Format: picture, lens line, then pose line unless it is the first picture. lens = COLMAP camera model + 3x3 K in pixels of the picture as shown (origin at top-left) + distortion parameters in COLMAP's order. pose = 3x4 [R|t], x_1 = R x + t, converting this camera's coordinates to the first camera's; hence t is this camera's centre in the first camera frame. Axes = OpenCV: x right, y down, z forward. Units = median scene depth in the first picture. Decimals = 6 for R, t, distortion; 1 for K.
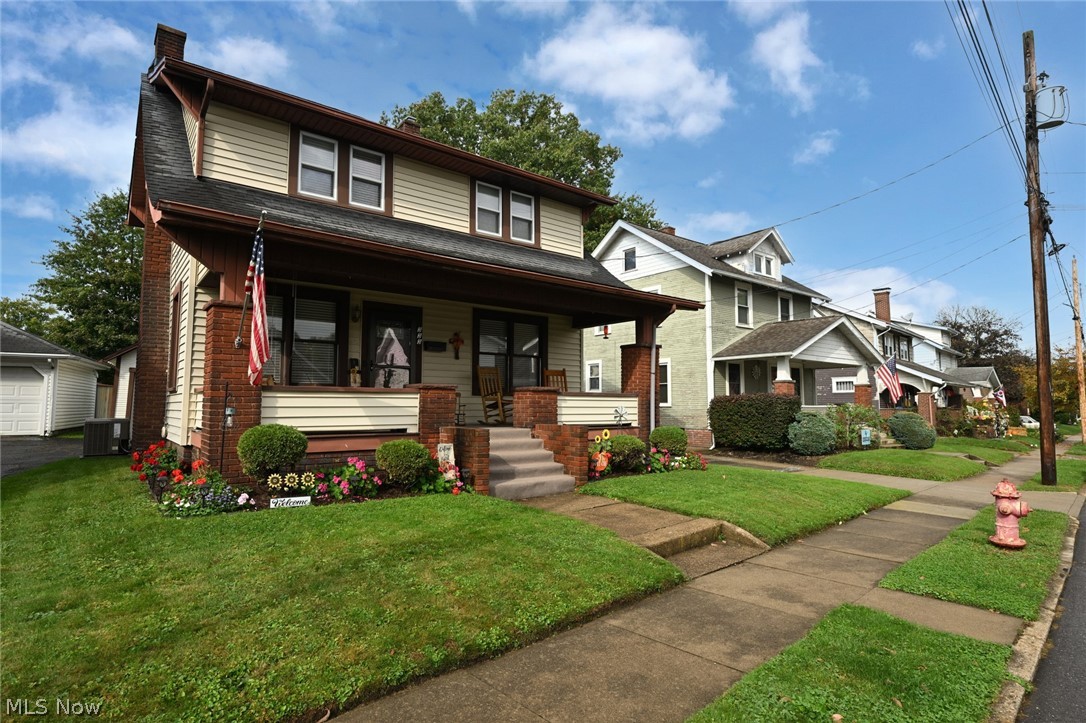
lens RADIAL K [[564.2, 0, 540.2], [0, 564.2, 362.5], [0, 0, 1]] dist [0.002104, 0.000611]
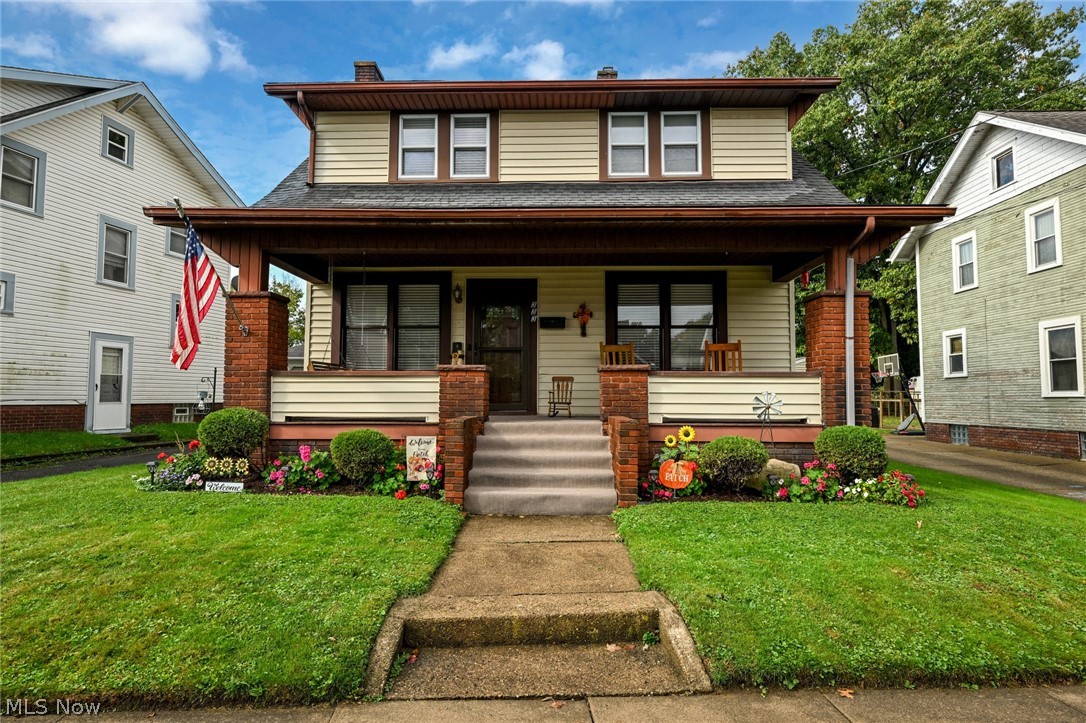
lens RADIAL K [[582.2, 0, 548.4], [0, 582.2, 362.7], [0, 0, 1]] dist [-0.002473, 0.003163]
pose [[0.772396, -0.039412, -0.633918, 0.379200], [0.047384, 0.998867, -0.004367, 0.036467], [0.633372, -0.026665, 0.773388, 0.341331]]
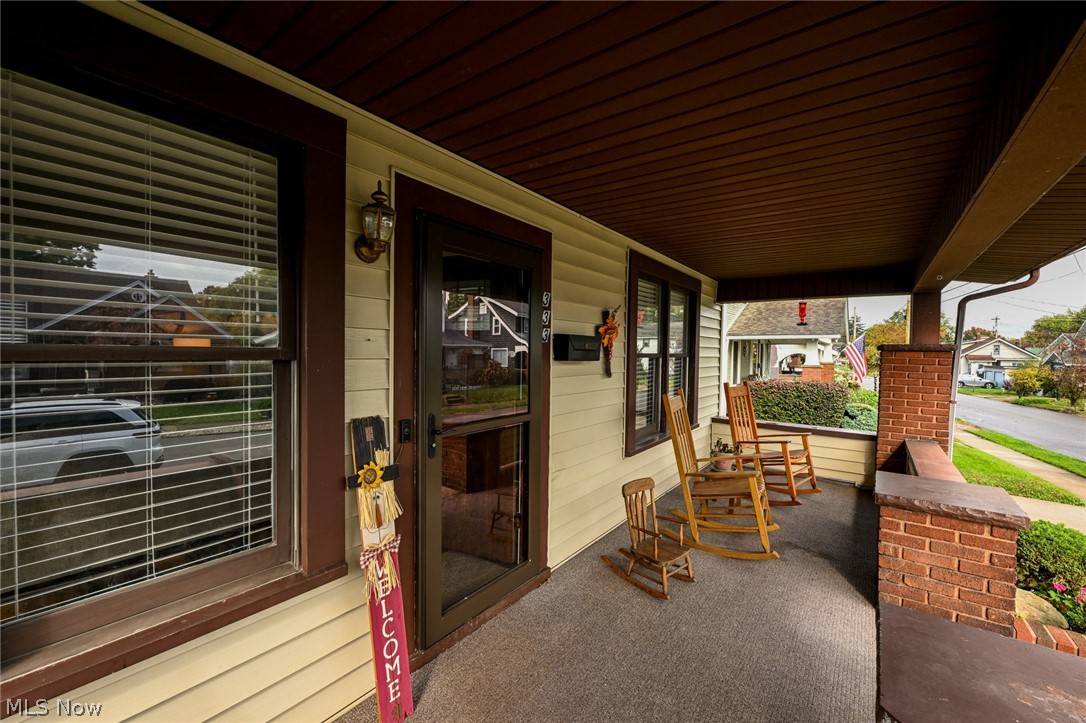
lens RADIAL K [[435.2, 0, 535.2], [0, 435.2, 355.1], [0, 0, 1]] dist [0.002936, -0.000065]
pose [[0.969259, 0.010908, 0.245799, -0.297197], [-0.032061, 0.996098, 0.082223, -0.048747], [-0.243943, -0.087576, 0.965827, 0.784114]]
